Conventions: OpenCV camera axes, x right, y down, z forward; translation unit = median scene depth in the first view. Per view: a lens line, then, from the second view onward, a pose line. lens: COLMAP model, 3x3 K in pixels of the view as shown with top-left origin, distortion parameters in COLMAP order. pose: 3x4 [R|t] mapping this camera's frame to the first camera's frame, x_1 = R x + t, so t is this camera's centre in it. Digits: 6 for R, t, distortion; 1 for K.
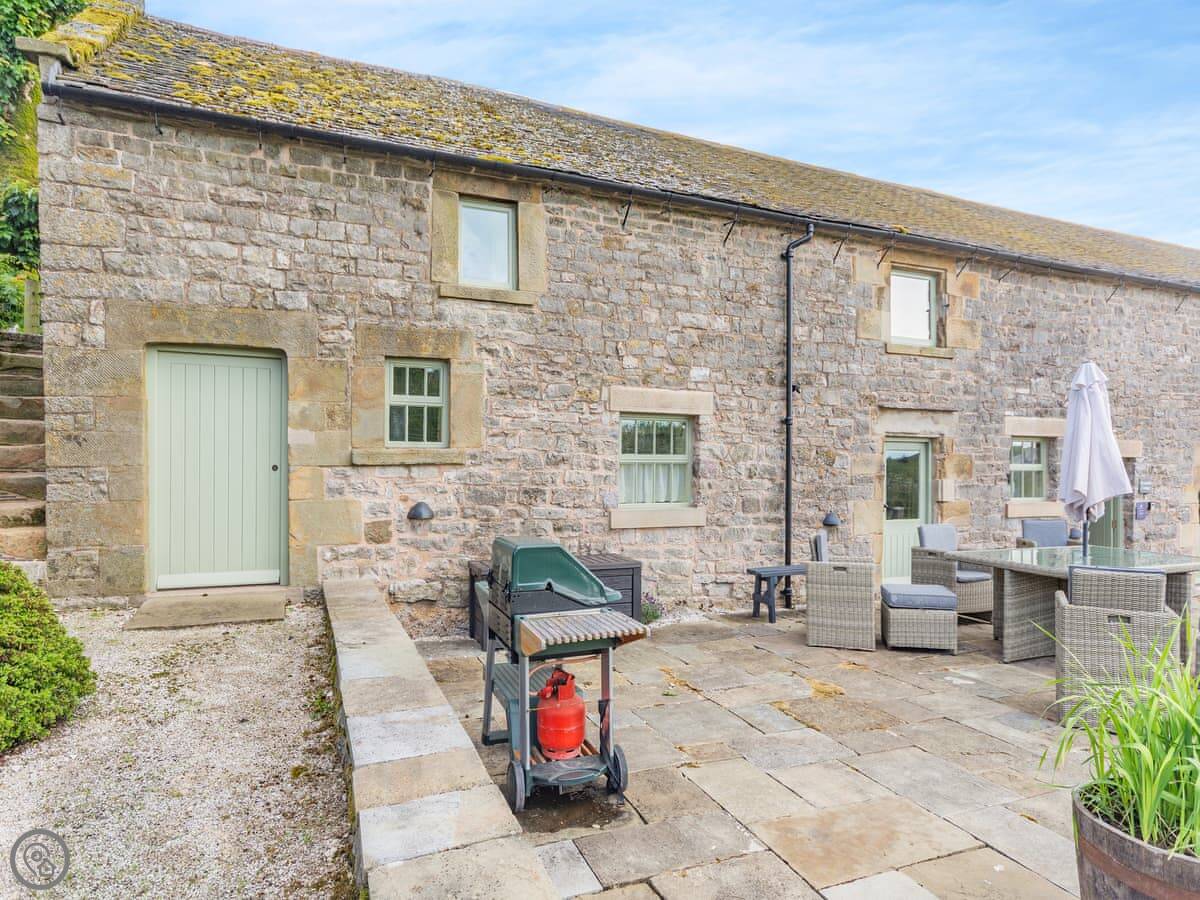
lens RADIAL K [[726.8, 0, 600.0], [0, 726.8, 450.0], [0, 0, 1]] dist [-0.004380, 0.000954]
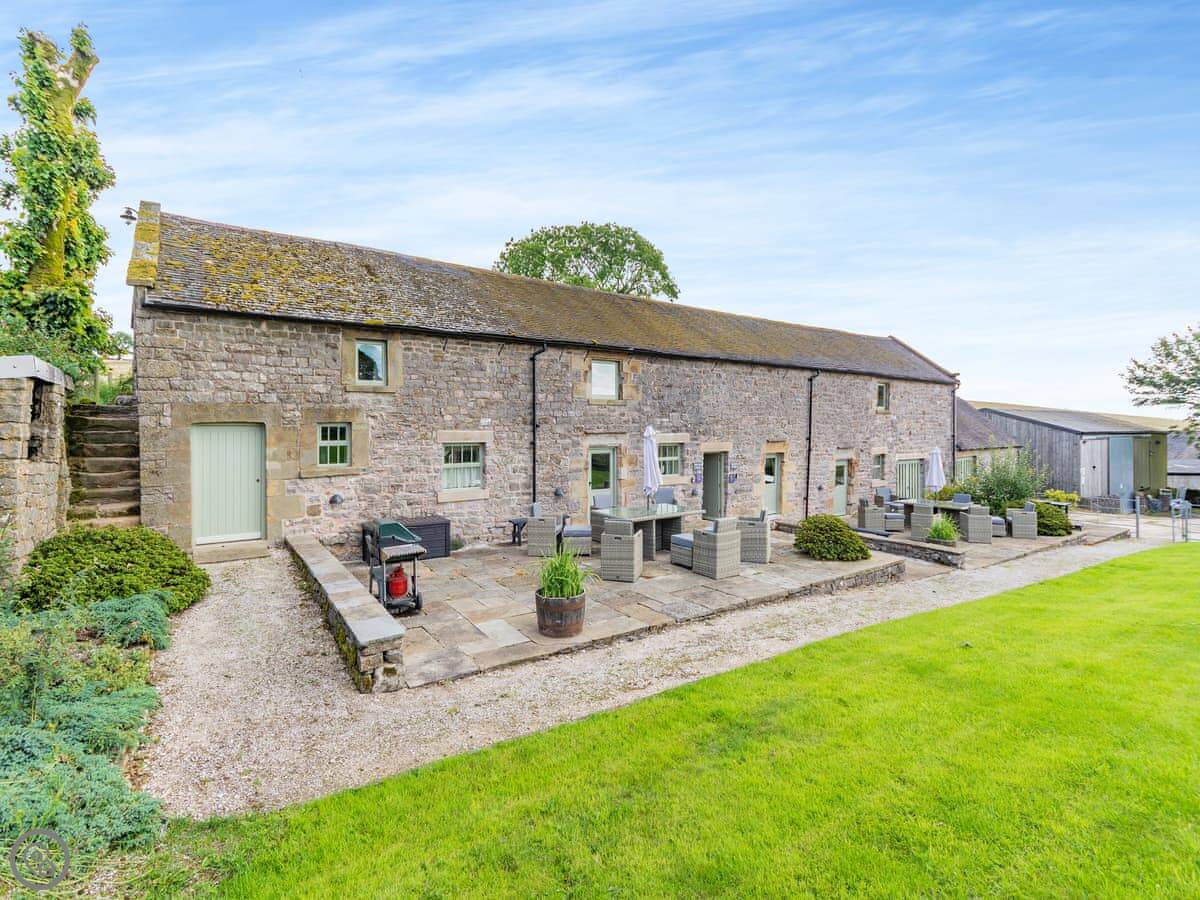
lens RADIAL K [[581.8, 0, 594.6], [0, 581.8, 416.0], [0, 0, 1]] dist [0.000324, -0.000046]
pose [[0.978886, -0.003892, 0.204372, 0.117756], [0.002409, 0.999969, 0.007504, -0.148656], [-0.204394, -0.006853, 0.978865, -0.683238]]
